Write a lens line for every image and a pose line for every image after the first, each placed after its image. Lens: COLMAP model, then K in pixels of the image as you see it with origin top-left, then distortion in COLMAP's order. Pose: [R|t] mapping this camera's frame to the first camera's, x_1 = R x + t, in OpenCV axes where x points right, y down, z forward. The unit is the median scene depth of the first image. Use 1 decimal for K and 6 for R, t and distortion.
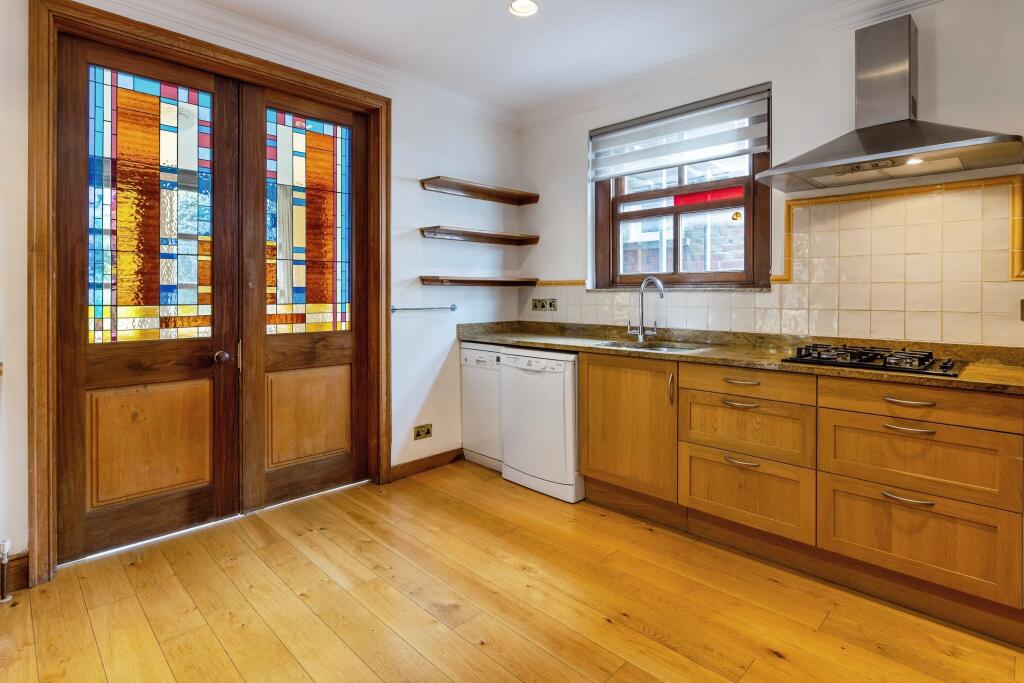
lens RADIAL K [[519.6, 0, 512.4], [0, 519.6, 292.1], [0, 0, 1]] dist [-0.000162, -0.000037]
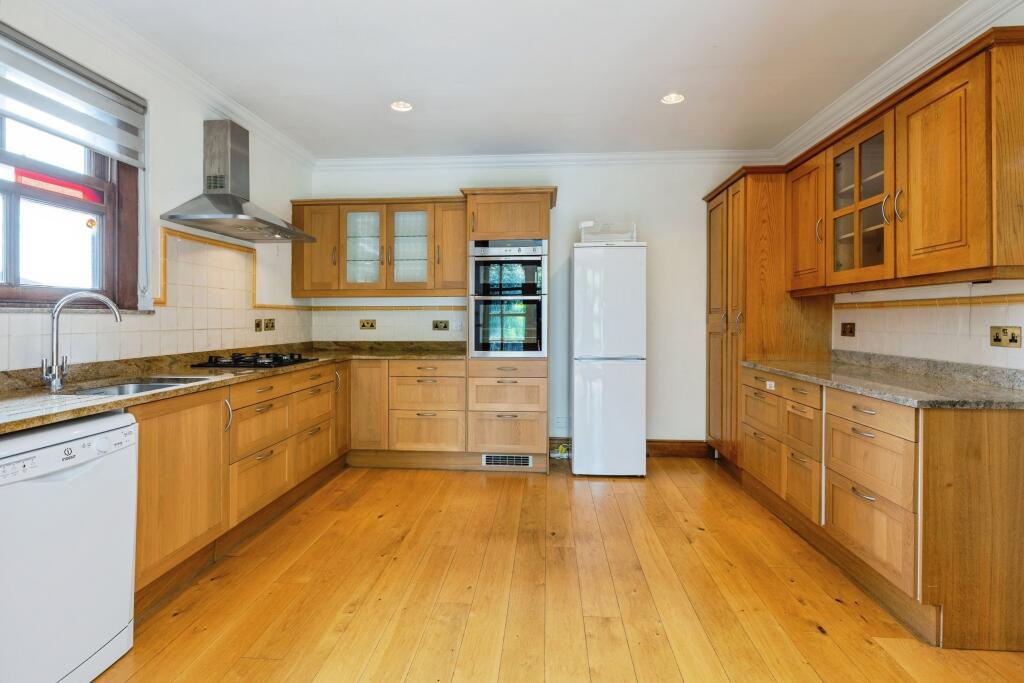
lens RADIAL K [[527.5, 0, 511.3], [0, 527.5, 319.2], [0, 0, 1]] dist [0.000209, 0.000082]
pose [[-0.654979, -0.003184, 0.755640, -0.683515], [-0.002834, 0.999994, 0.001758, 0.004883], [-0.755642, -0.000990, -0.654984, 1.094068]]
